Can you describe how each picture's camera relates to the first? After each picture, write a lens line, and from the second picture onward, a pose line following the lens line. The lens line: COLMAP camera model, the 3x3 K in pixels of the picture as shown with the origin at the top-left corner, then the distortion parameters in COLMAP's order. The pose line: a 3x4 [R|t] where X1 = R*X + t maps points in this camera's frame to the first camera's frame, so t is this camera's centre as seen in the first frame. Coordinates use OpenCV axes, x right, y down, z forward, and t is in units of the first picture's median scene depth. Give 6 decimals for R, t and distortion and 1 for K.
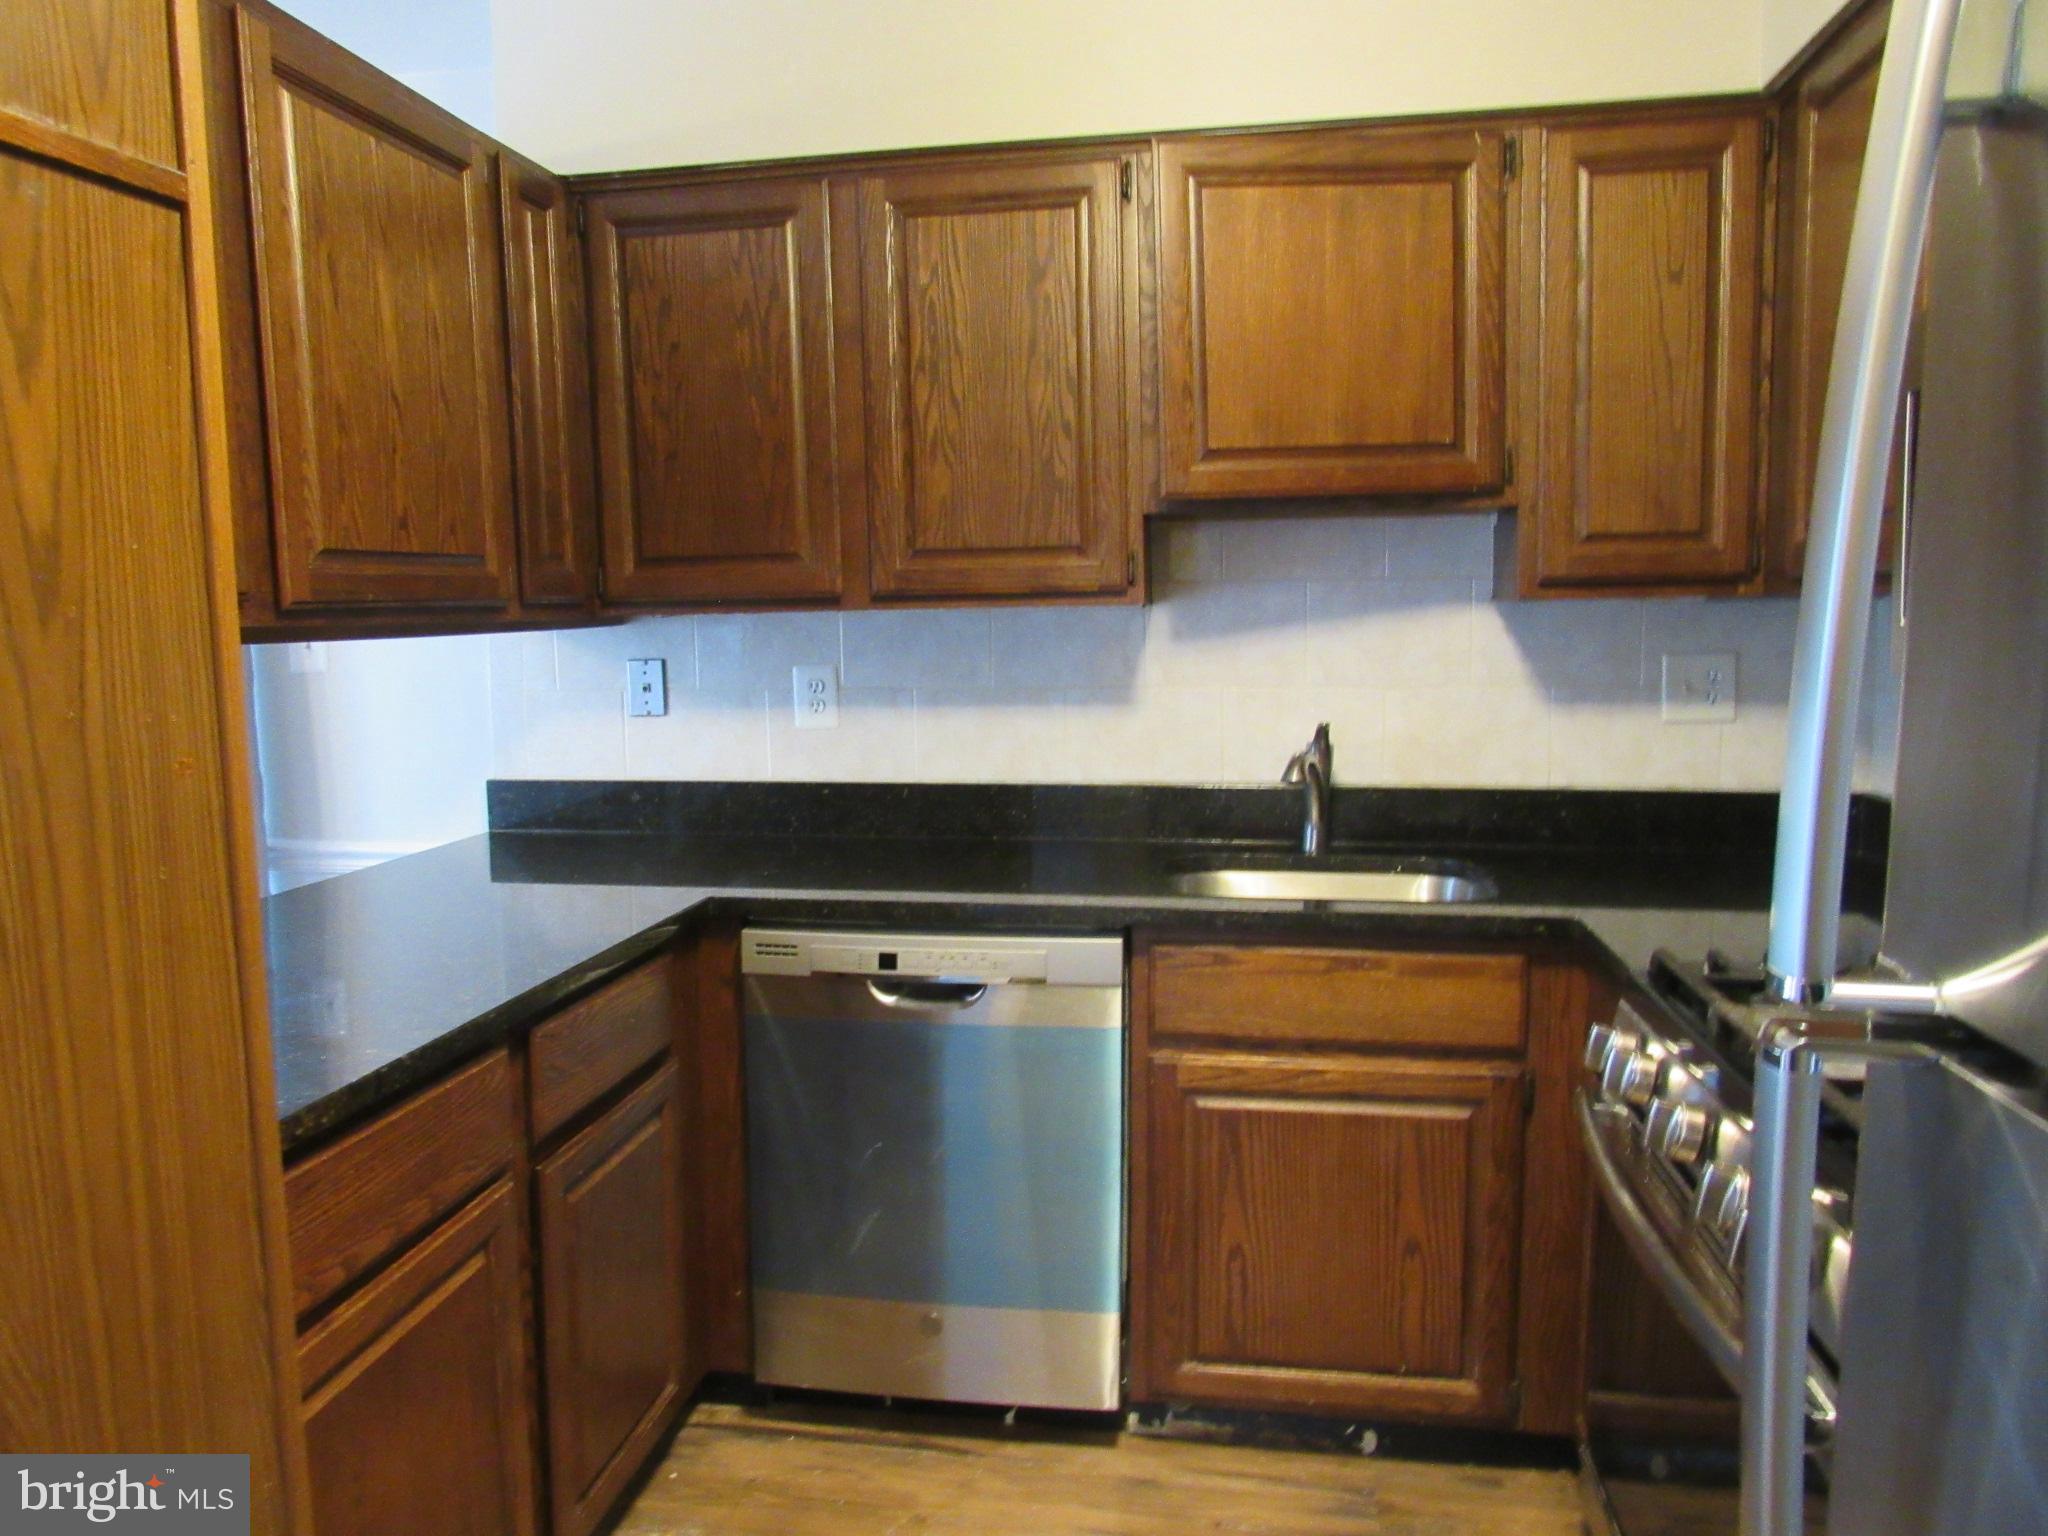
lens RADIAL K [[1480.3, 0, 1013.6], [0, 1480.3, 765.7], [0, 0, 1]] dist [-0.019521, -0.000860]
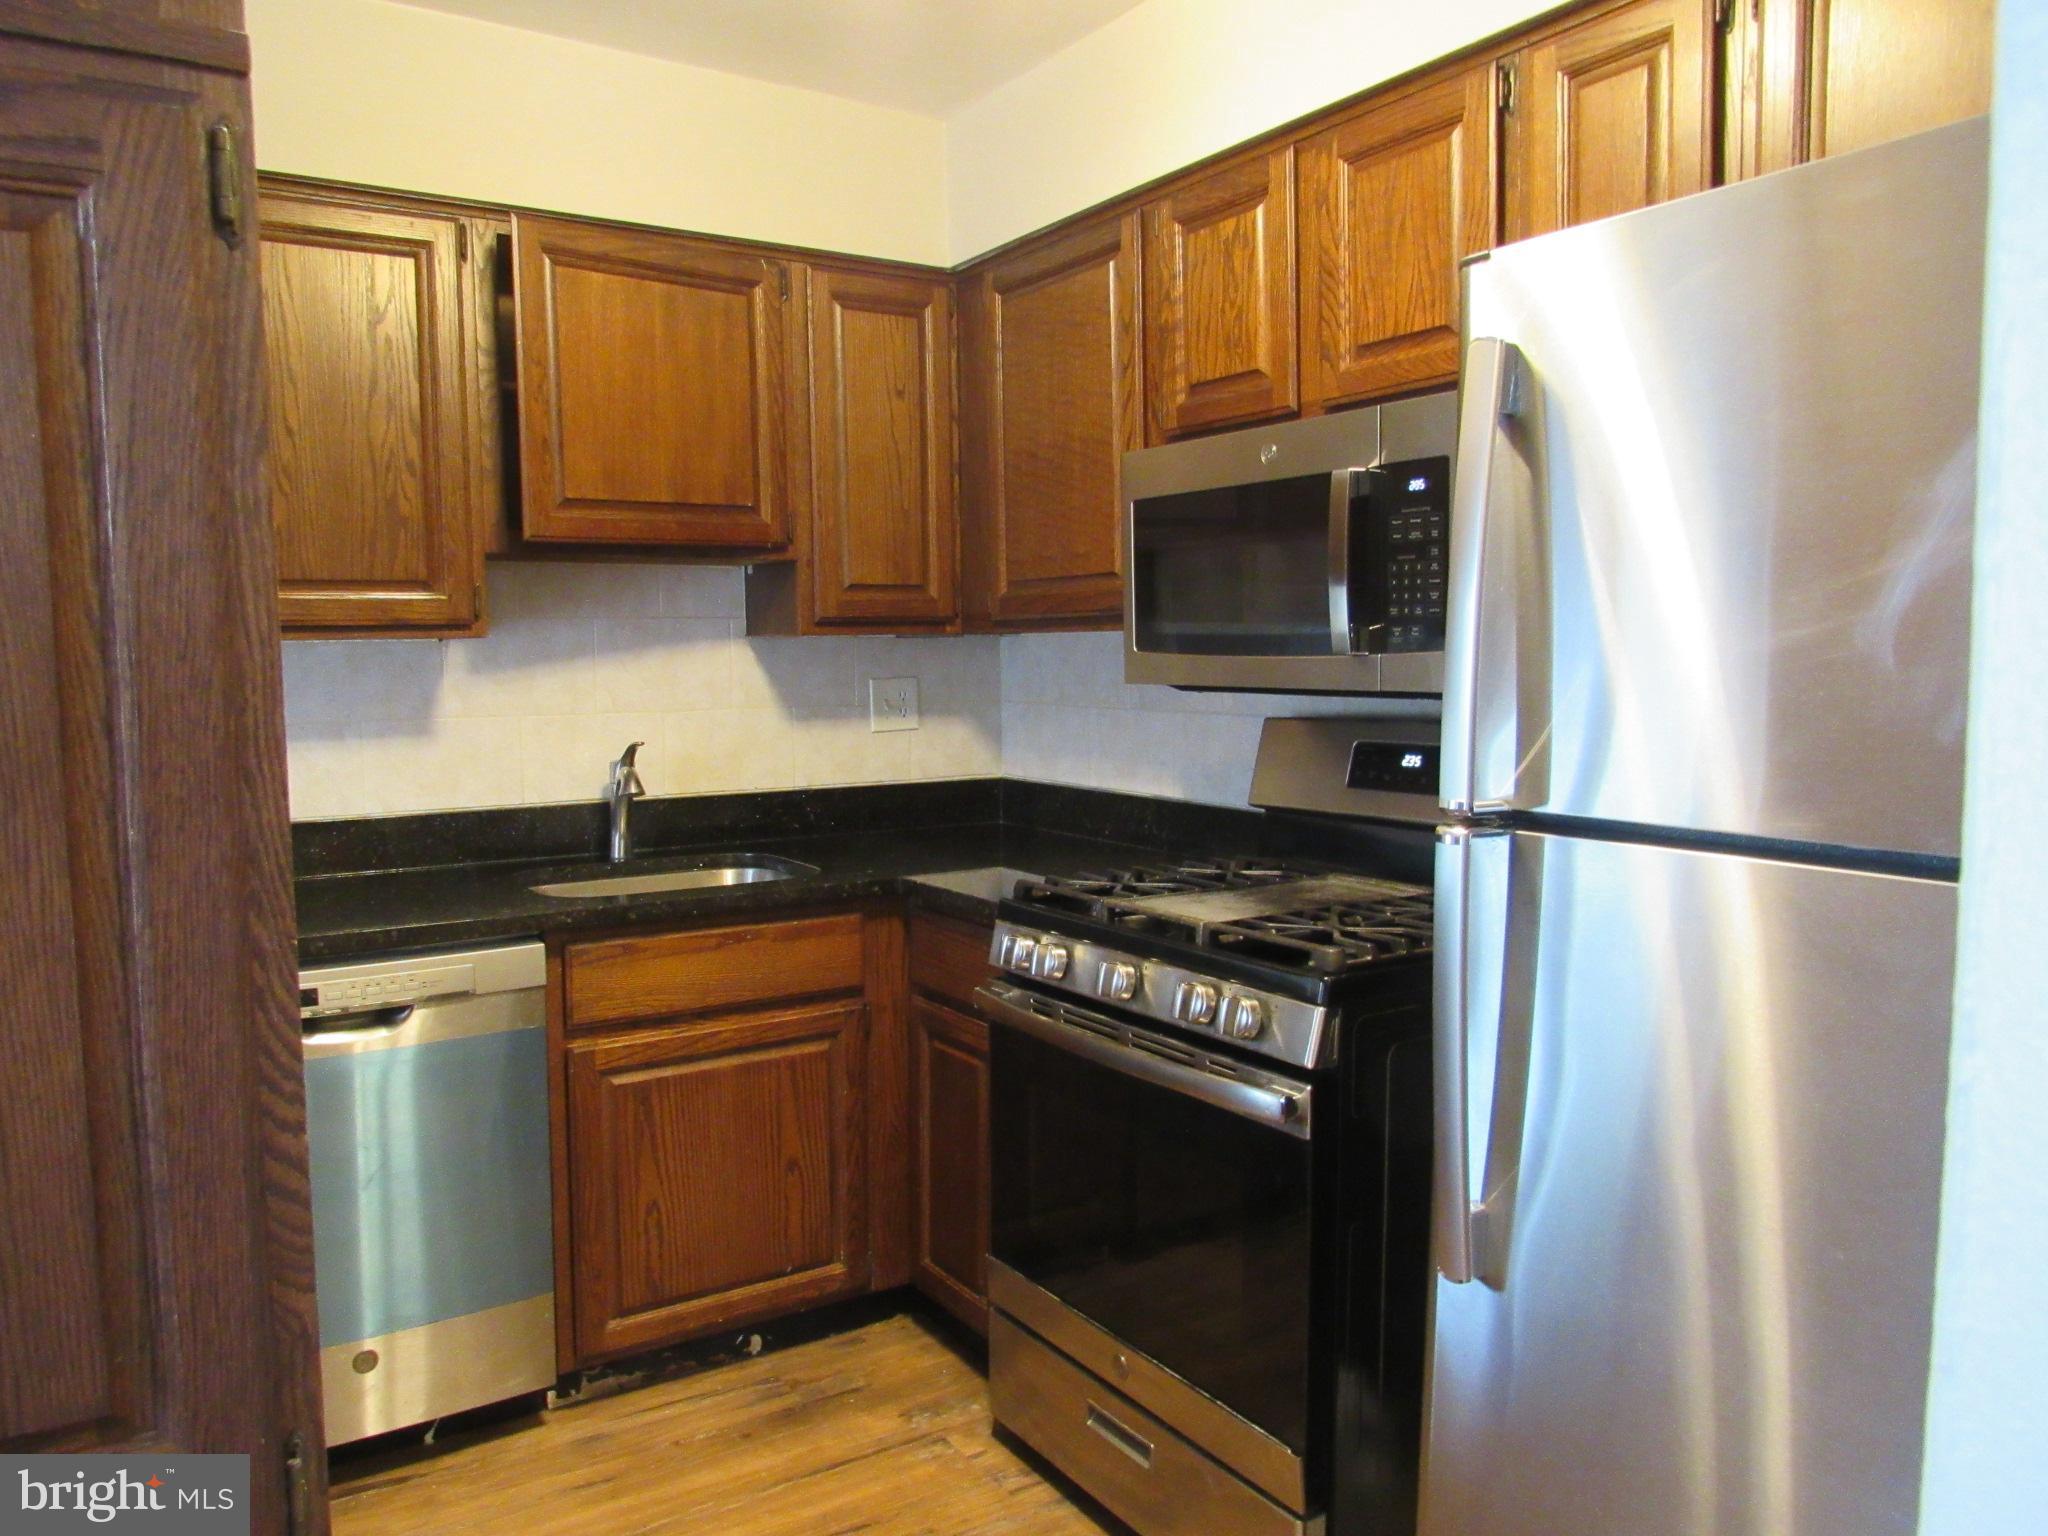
lens RADIAL K [[1480.3, 0, 1013.6], [0, 1480.3, 765.7], [0, 0, 1]] dist [-0.019521, -0.000860]
pose [[0.741506, -0.048857, 0.669165, -0.376242], [0.069932, 0.997541, -0.004661, 0.015882], [-0.667291, 0.050252, 0.743100, -0.041917]]
